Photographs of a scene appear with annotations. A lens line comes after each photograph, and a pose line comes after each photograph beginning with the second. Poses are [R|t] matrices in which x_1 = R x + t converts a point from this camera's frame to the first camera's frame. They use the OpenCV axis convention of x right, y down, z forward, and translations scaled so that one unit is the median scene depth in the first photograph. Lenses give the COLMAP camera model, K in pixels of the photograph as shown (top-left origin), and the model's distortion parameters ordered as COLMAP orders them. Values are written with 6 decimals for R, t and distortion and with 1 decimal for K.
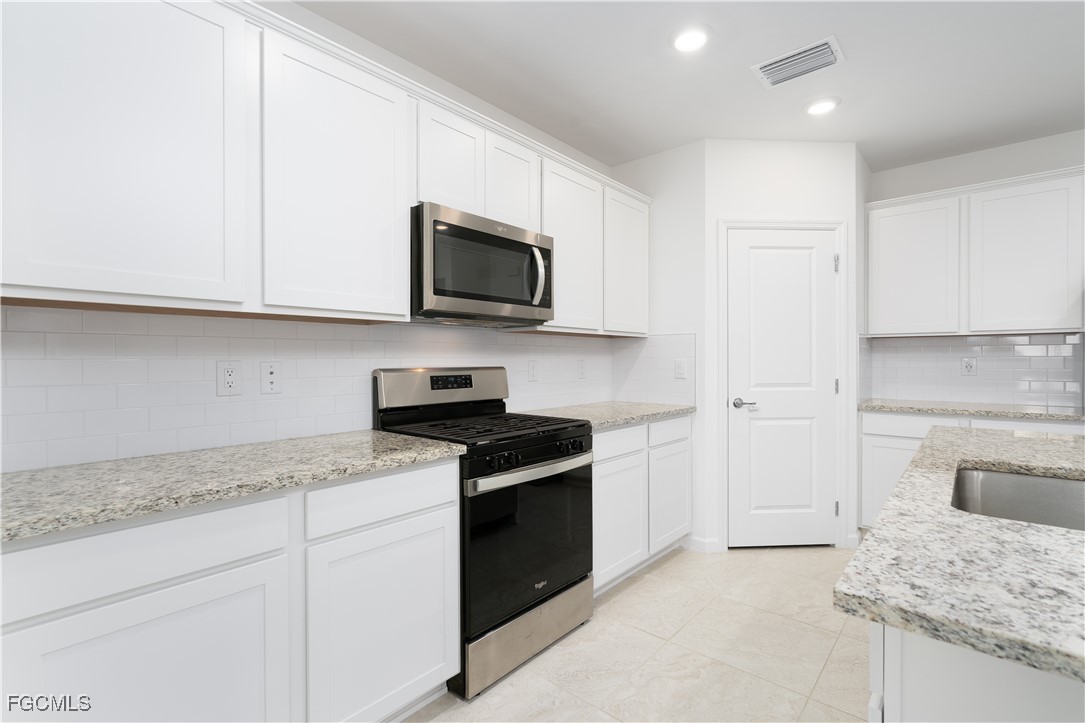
lens RADIAL K [[496.0, 0, 541.4], [0, 496.0, 360.4], [0, 0, 1]] dist [0.002680, -0.000334]
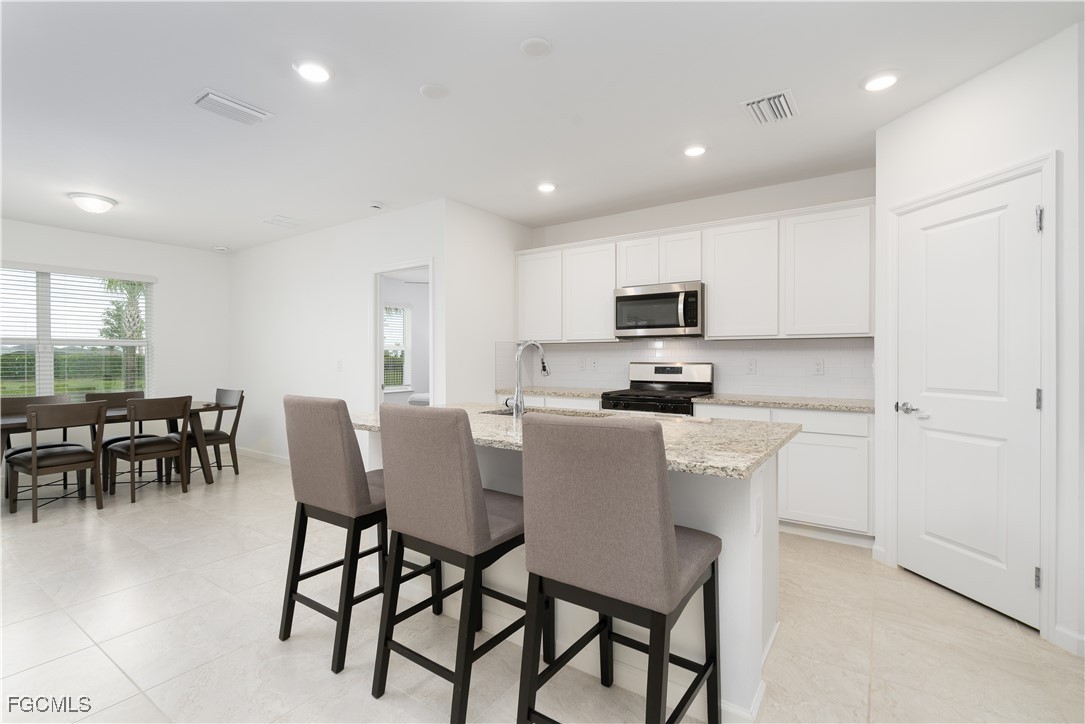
lens RADIAL K [[496.0, 0, 541.4], [0, 496.0, 361.8], [0, 0, 1]] dist [0.002680, -0.000334]
pose [[0.116026, 0.012248, -0.993171, 1.204327], [-0.001818, 0.999925, 0.012119, -0.006865], [0.993244, 0.000399, 0.116040, 0.243477]]
